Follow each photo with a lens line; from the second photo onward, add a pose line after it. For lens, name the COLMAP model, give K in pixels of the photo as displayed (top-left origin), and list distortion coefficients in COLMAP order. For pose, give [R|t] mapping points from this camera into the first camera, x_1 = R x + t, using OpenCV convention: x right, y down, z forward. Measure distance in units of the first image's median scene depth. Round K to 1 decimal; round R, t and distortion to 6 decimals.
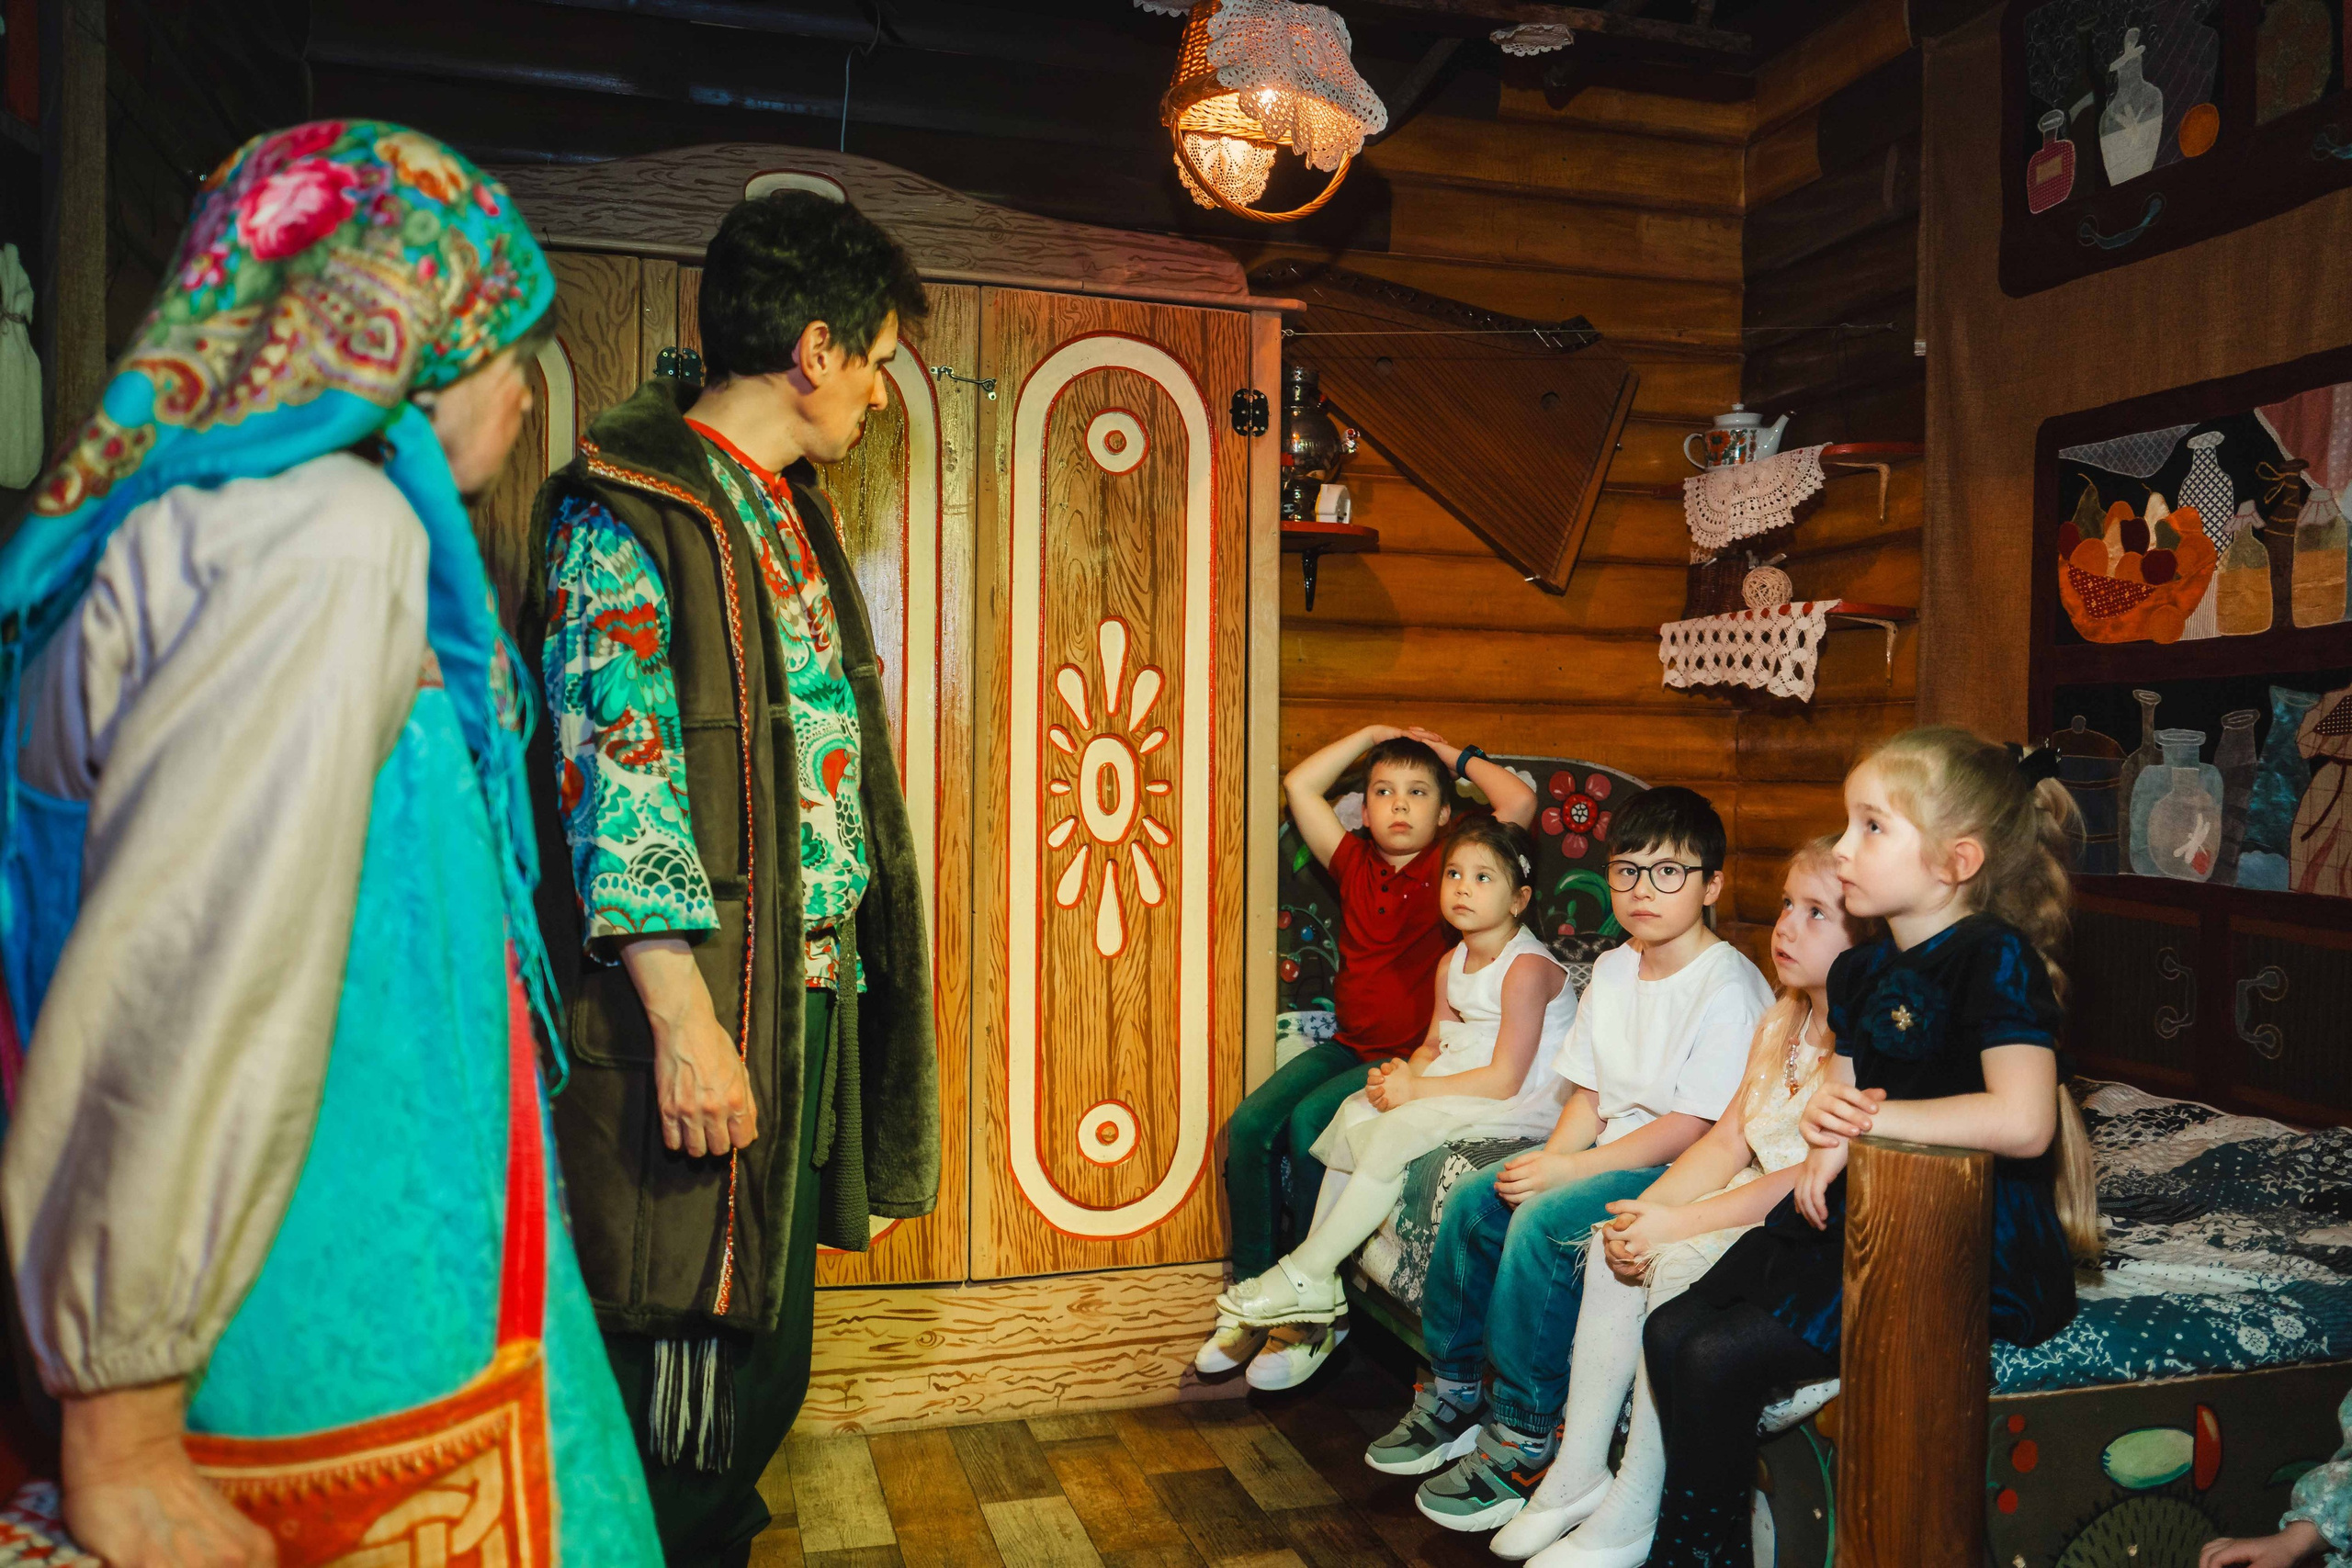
lens RADIAL K [[1892.0, 0, 1176.0], [0, 1892.0, 784.0], [0, 0, 1]] dist [-0.003402, -0.011399]
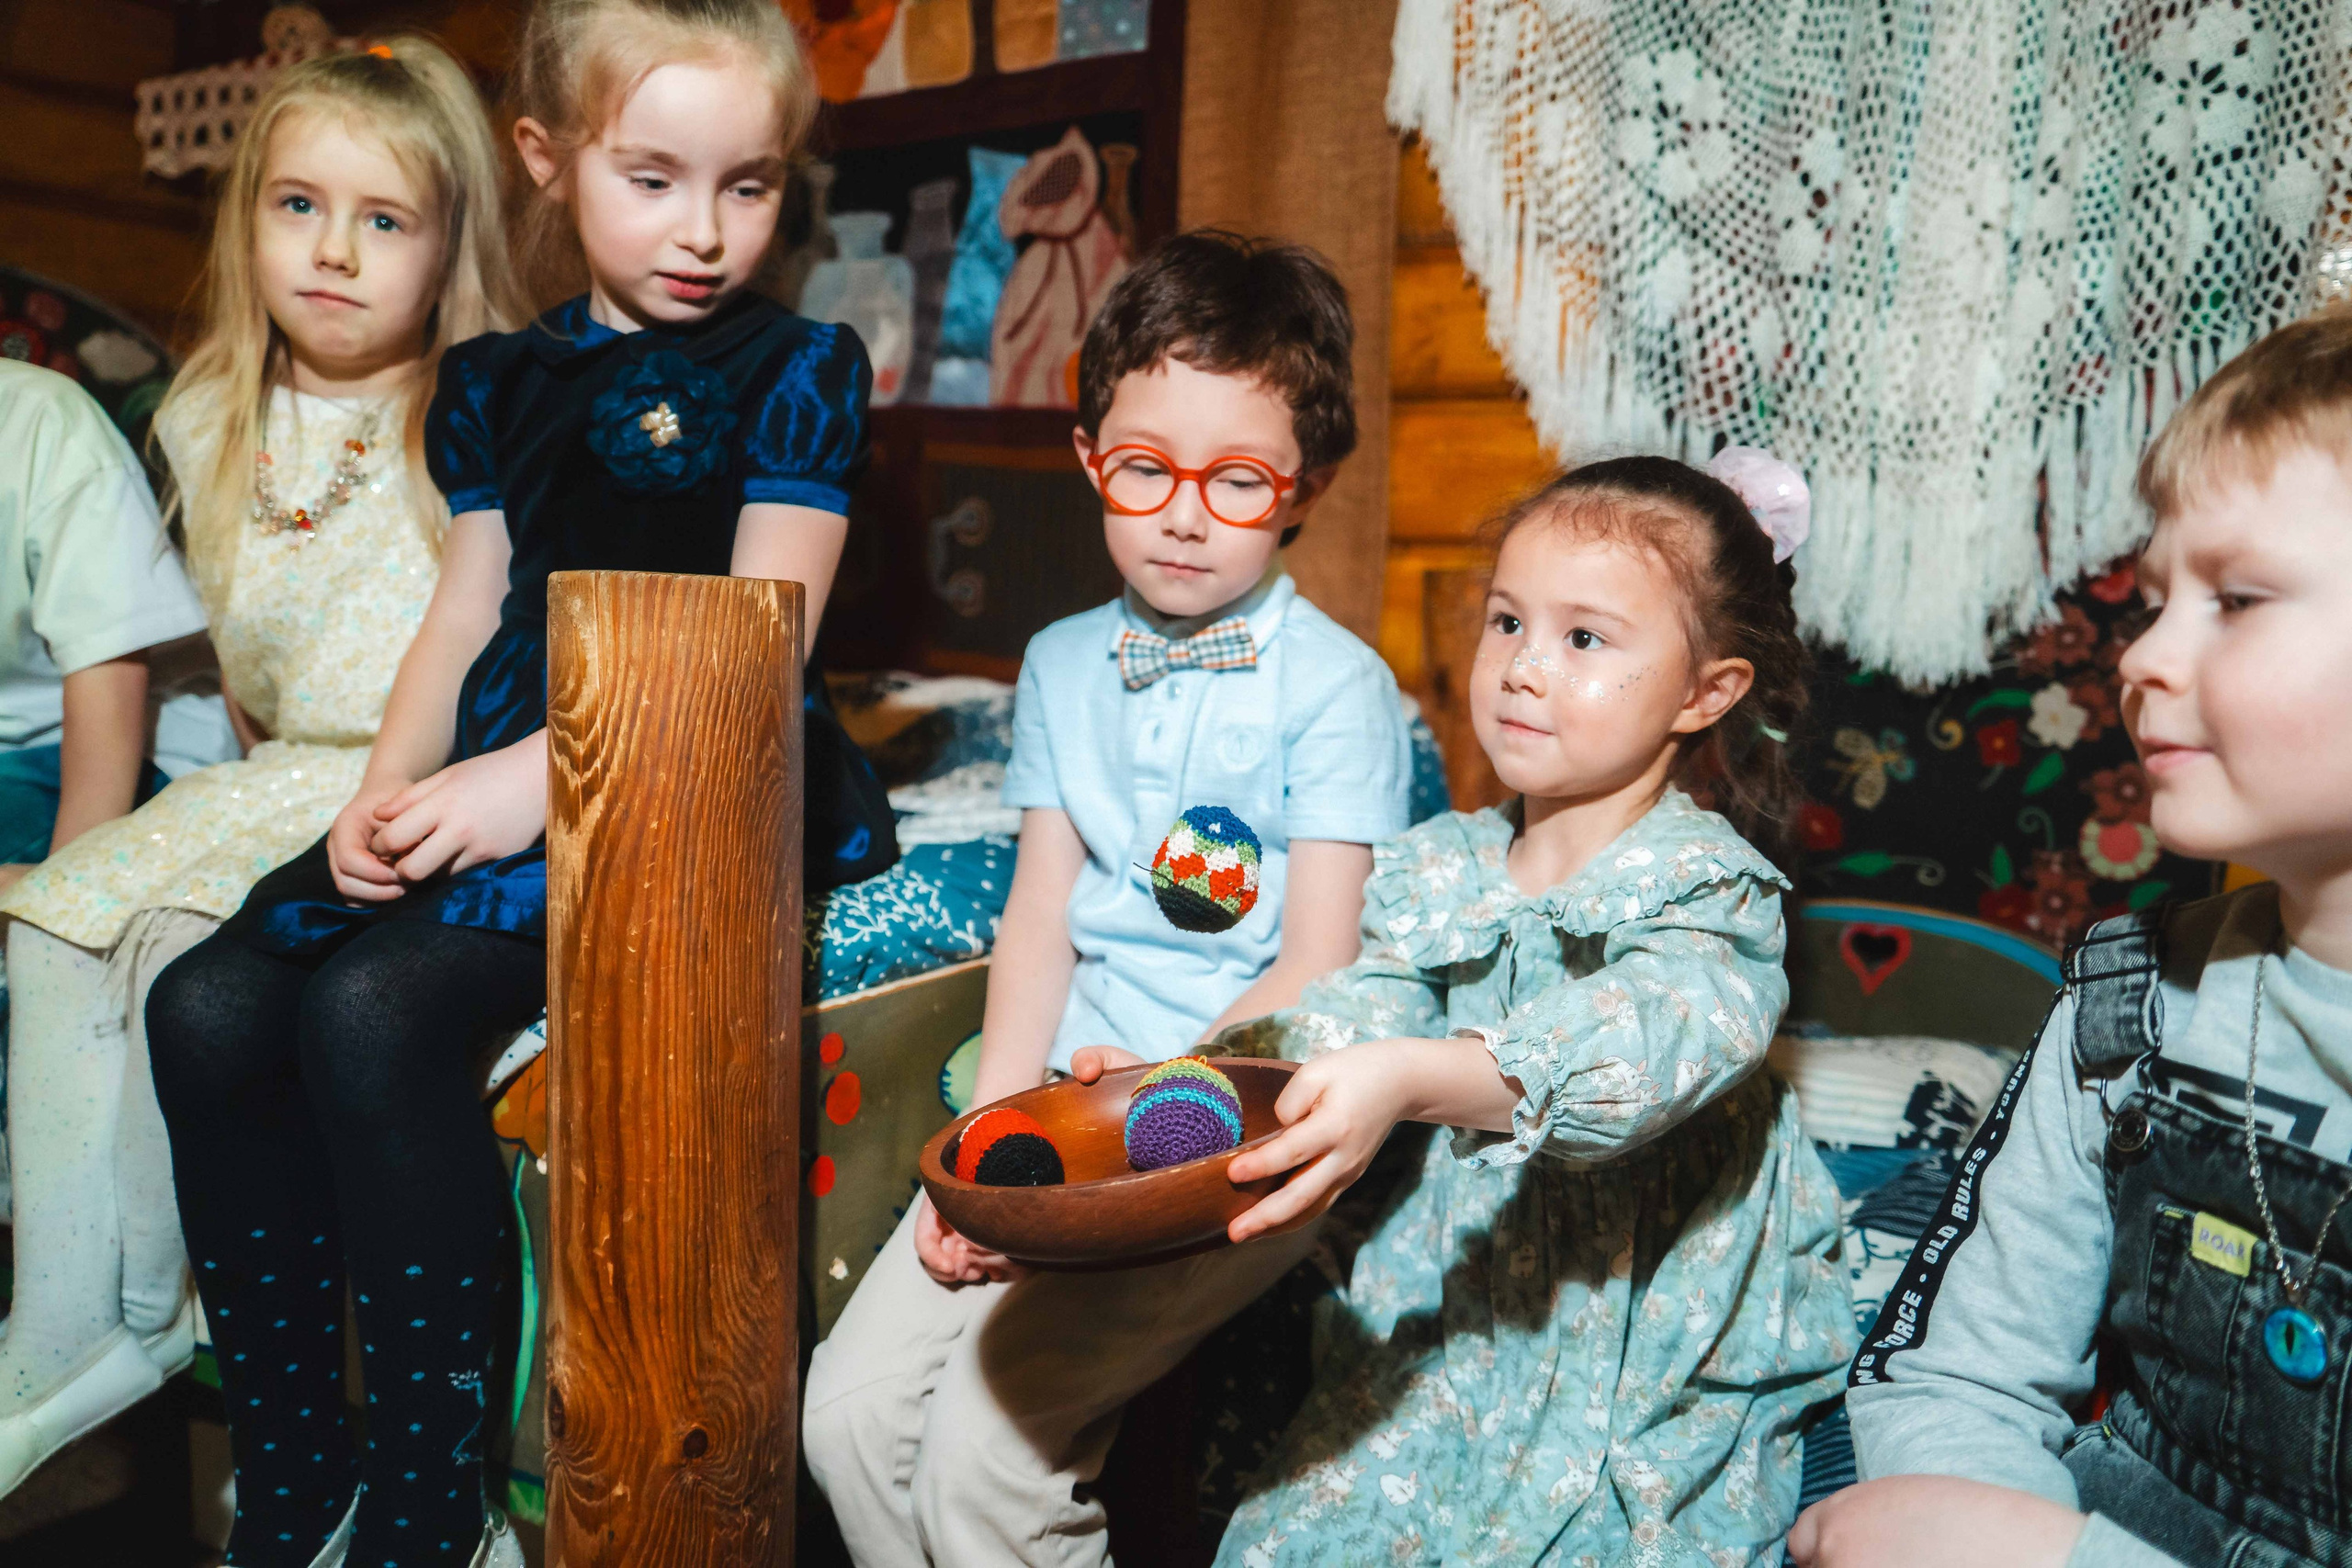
lens RADIAL K [[1892.0, 0, 1176.0], [0, 1892.0, 784.0], [0, 0, 1]] dist [-0.003402, -0.011399]
pose [[0.738403, -0.074399, 0.670243, 0.070102], [-0.008620, 0.992773, 0.119698, 0.099896], [-0.674304, -0.094163, 0.732425, 0.270226]]
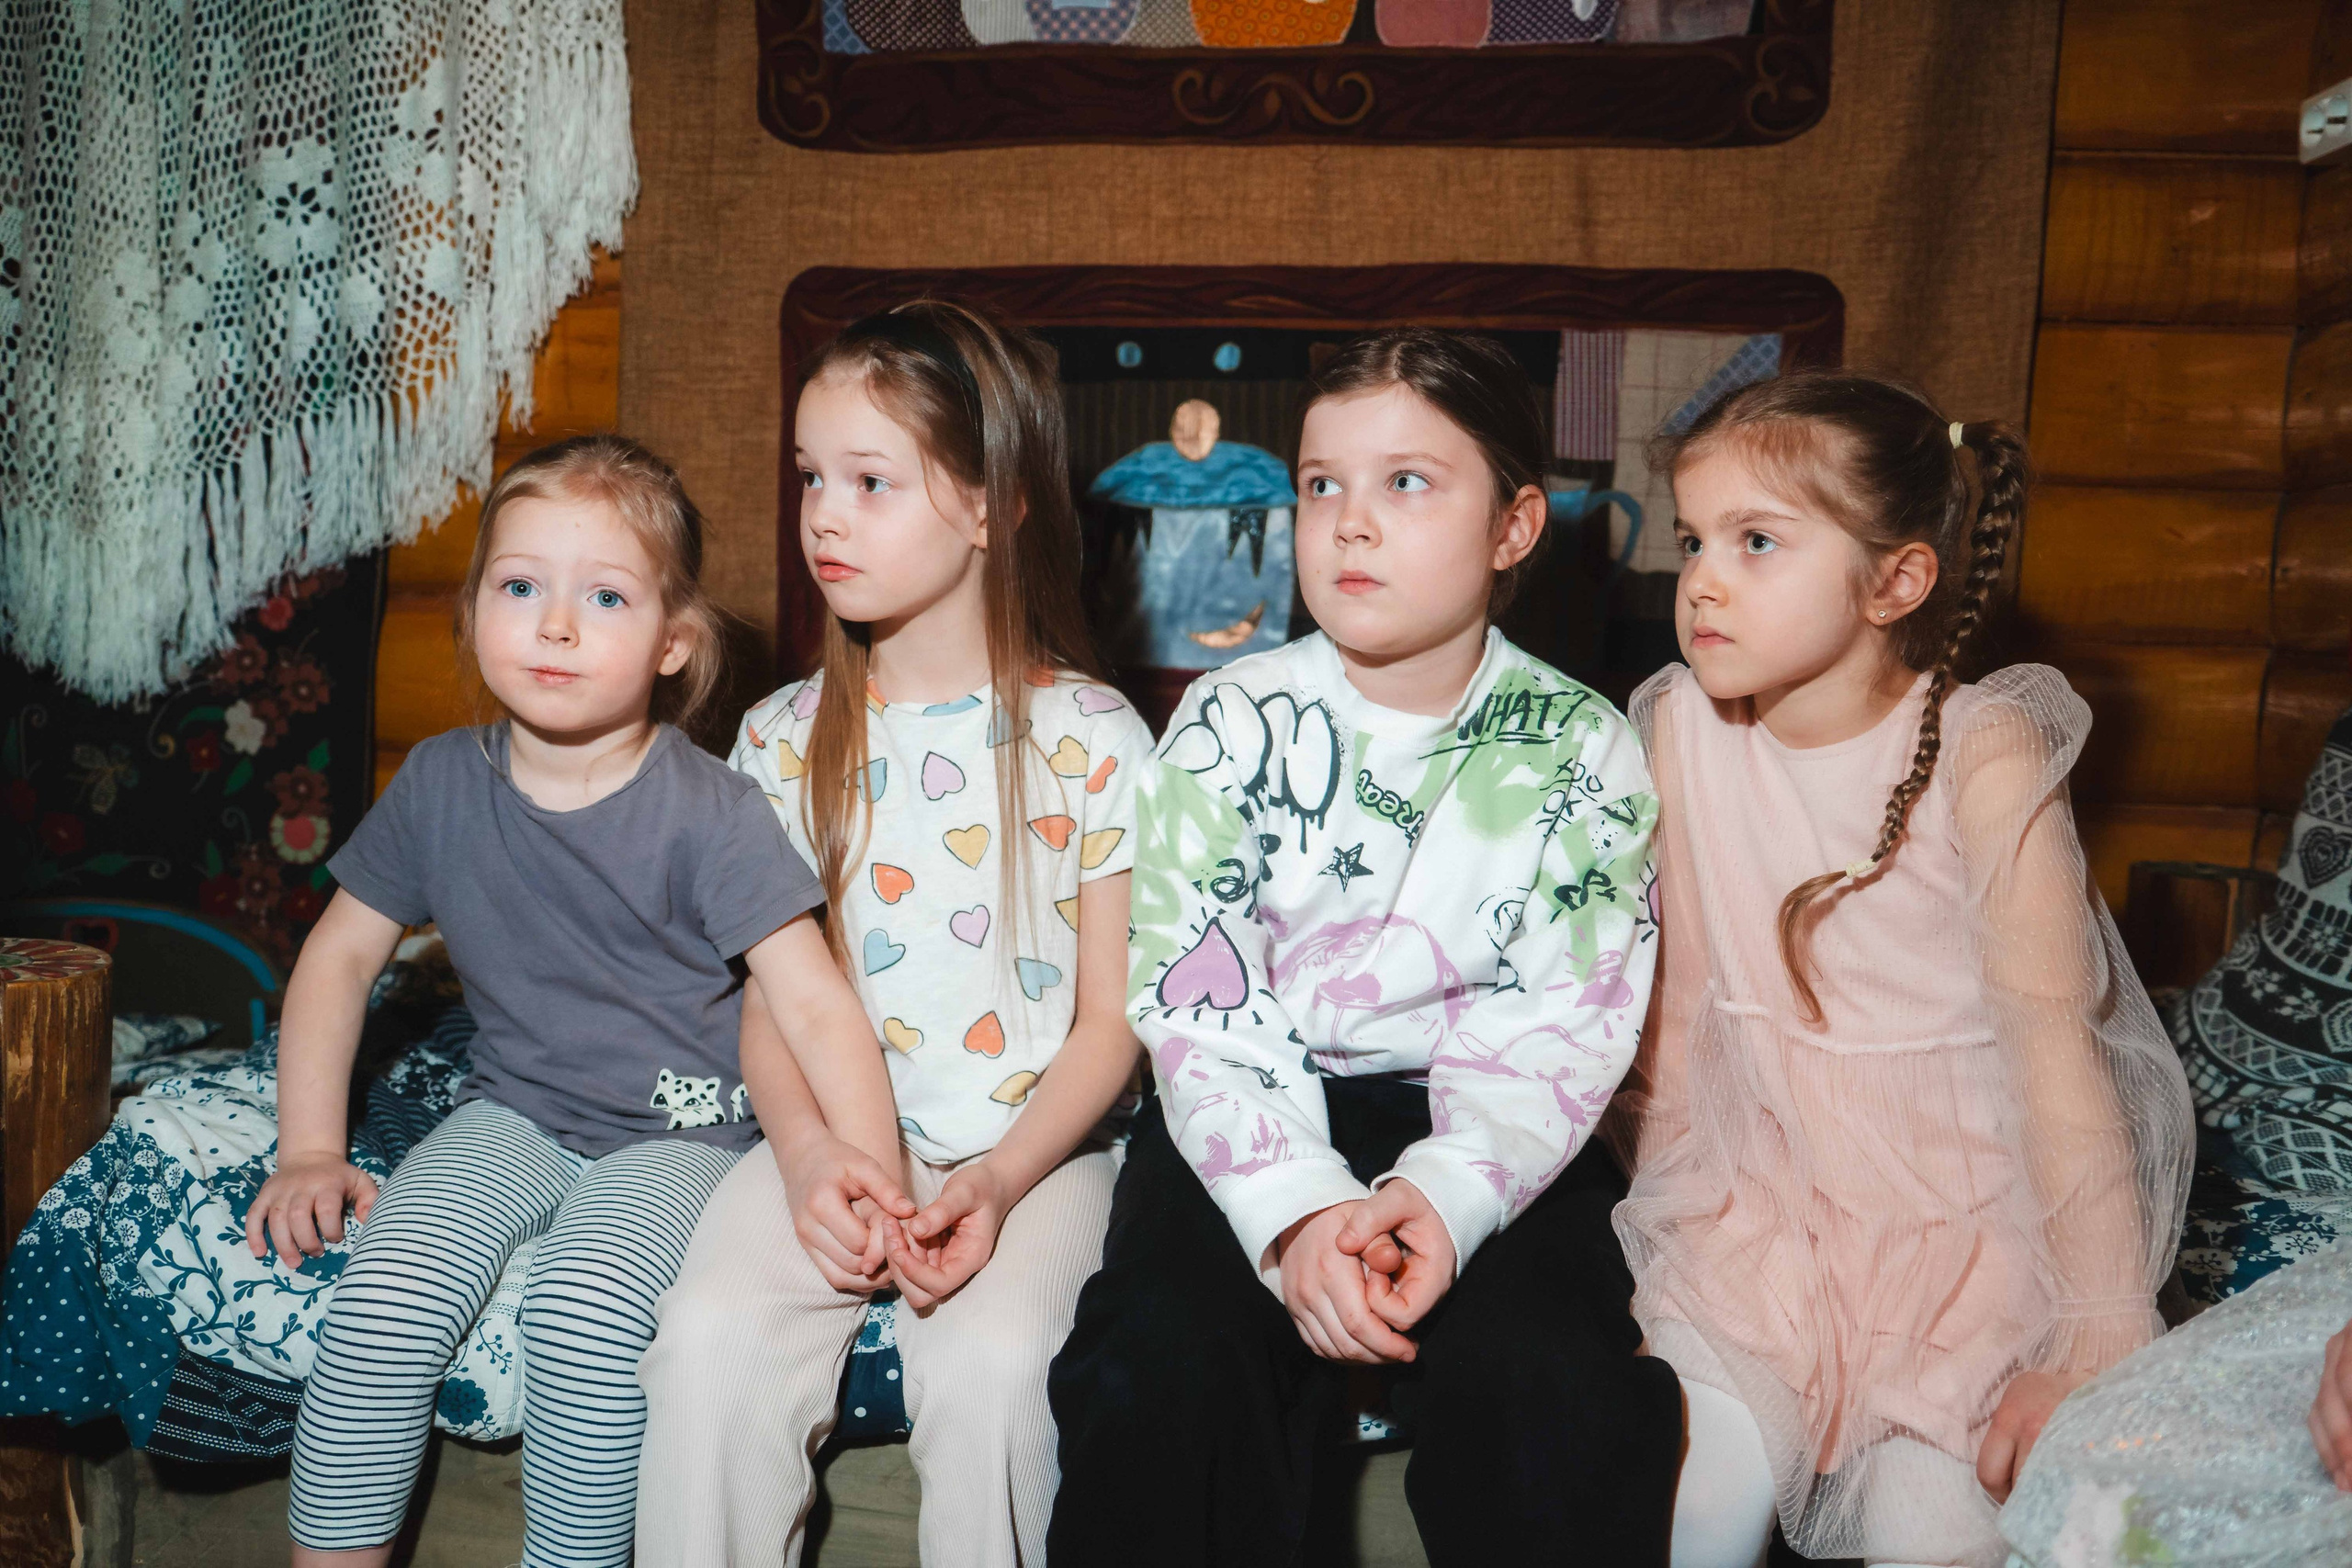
lens RADIAL K [[1892.0, 0, 1176.0], [0, 1892.0, 784.0], [0, 0, 1]] dist [-0.003402, -0.011399]
pose [[0.333571, -0.094611, 0.937965, 0.124347], [-0.020478, 0.993989, 0.107545, 0.088174], [-0.942503, -0.055081, 0.329629, 0.011570]]
